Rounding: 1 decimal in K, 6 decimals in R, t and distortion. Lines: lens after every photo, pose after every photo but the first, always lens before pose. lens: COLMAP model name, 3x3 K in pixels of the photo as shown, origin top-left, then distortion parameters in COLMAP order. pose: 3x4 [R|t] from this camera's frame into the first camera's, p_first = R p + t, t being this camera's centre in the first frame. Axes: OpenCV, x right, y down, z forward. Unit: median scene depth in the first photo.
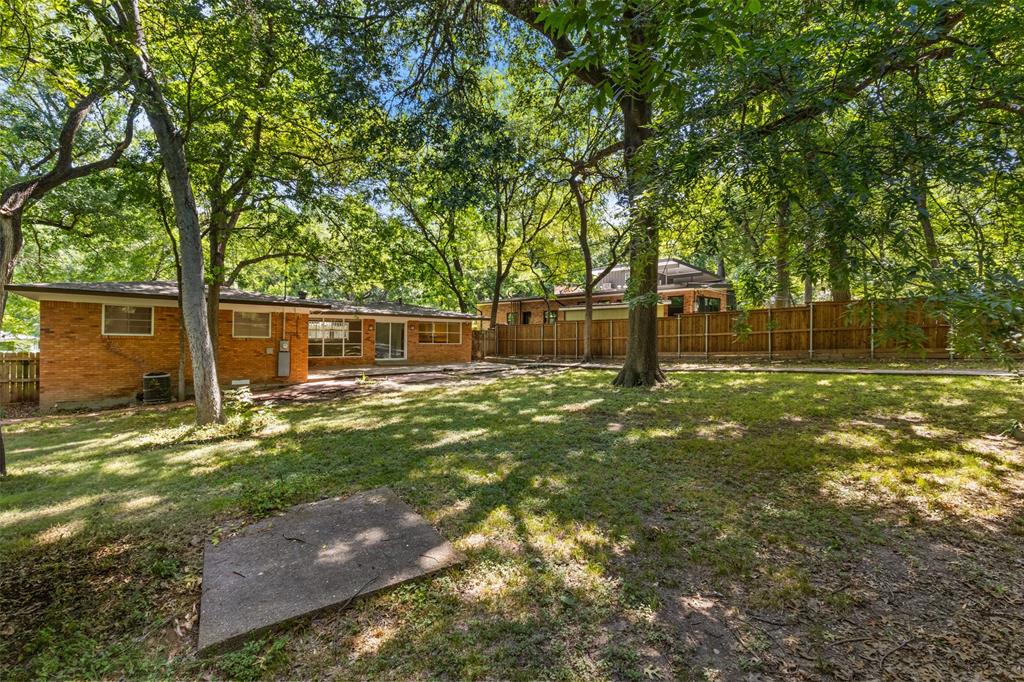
lens RADIAL K [[469.3, 0, 510.9], [0, 469.3, 340.2], [0, 0, 1]] dist [0.000332, 0.000991]
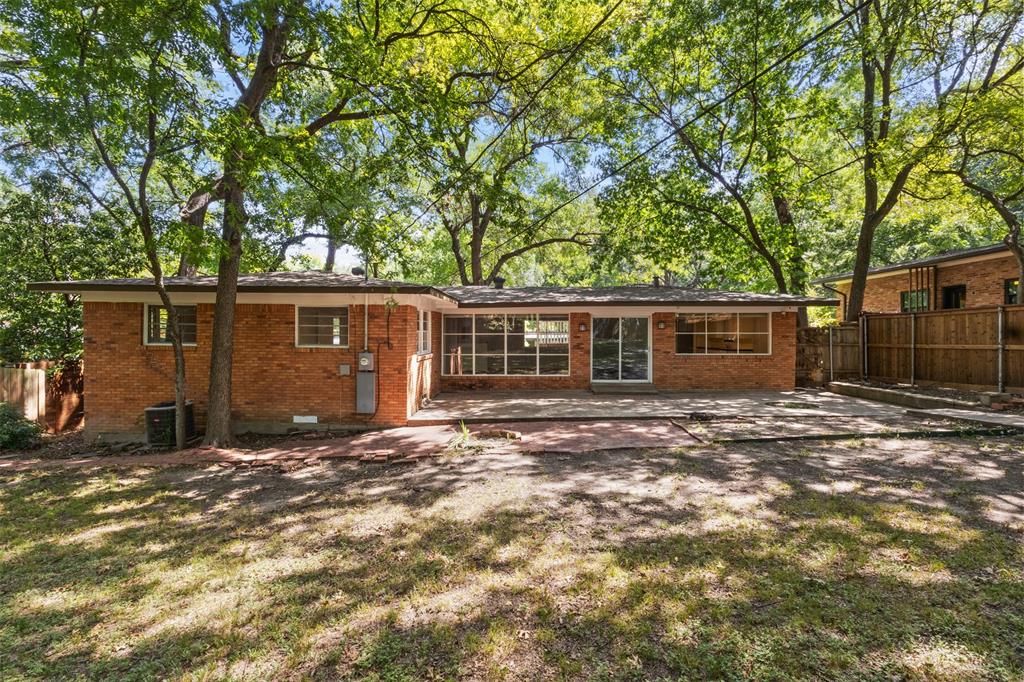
lens RADIAL K [[469.3, 0, 510.9], [0, 469.3, 340.2], [0, 0, 1]] dist [0.000332, 0.000991]
pose [[0.742905, -0.006516, -0.669365, 0.028817], [0.004822, 0.999979, -0.004382, -0.007546], [0.669379, 0.000027, 0.742921, 0.469333]]
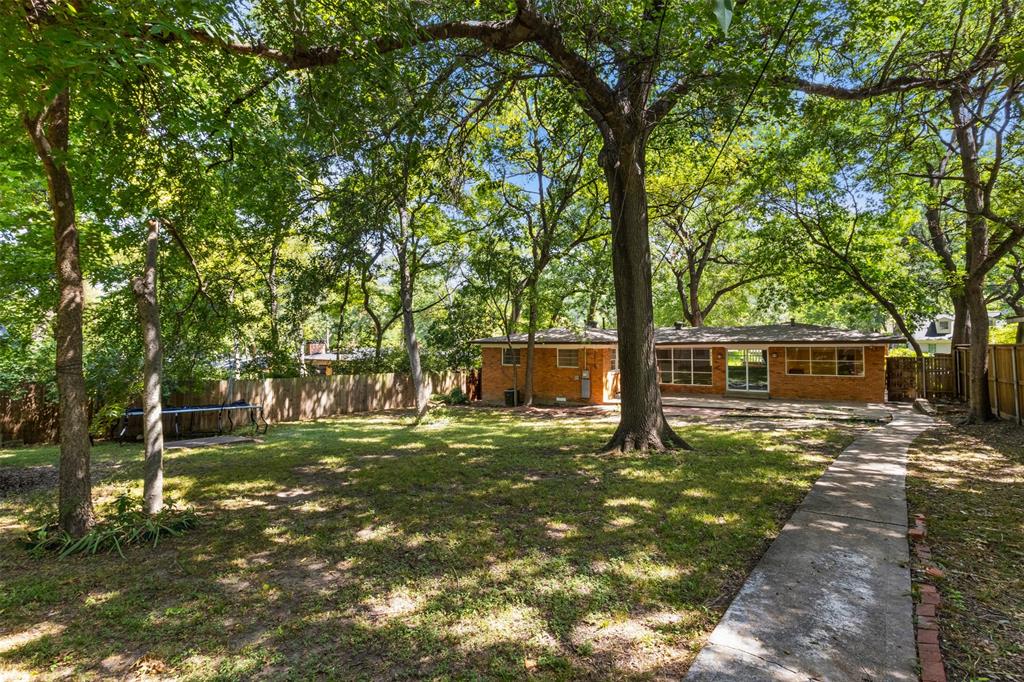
lens RADIAL K [[469.3, 0, 510.9], [0, 469.3, 340.2], [0, 0, 1]] dist [0.000332, 0.000991]
pose [[0.253906, -0.031009, -0.966732, 0.487967], [0.002836, 0.999506, -0.031316, -0.028436], [0.967225, 0.005209, 0.253868, 0.323824]]
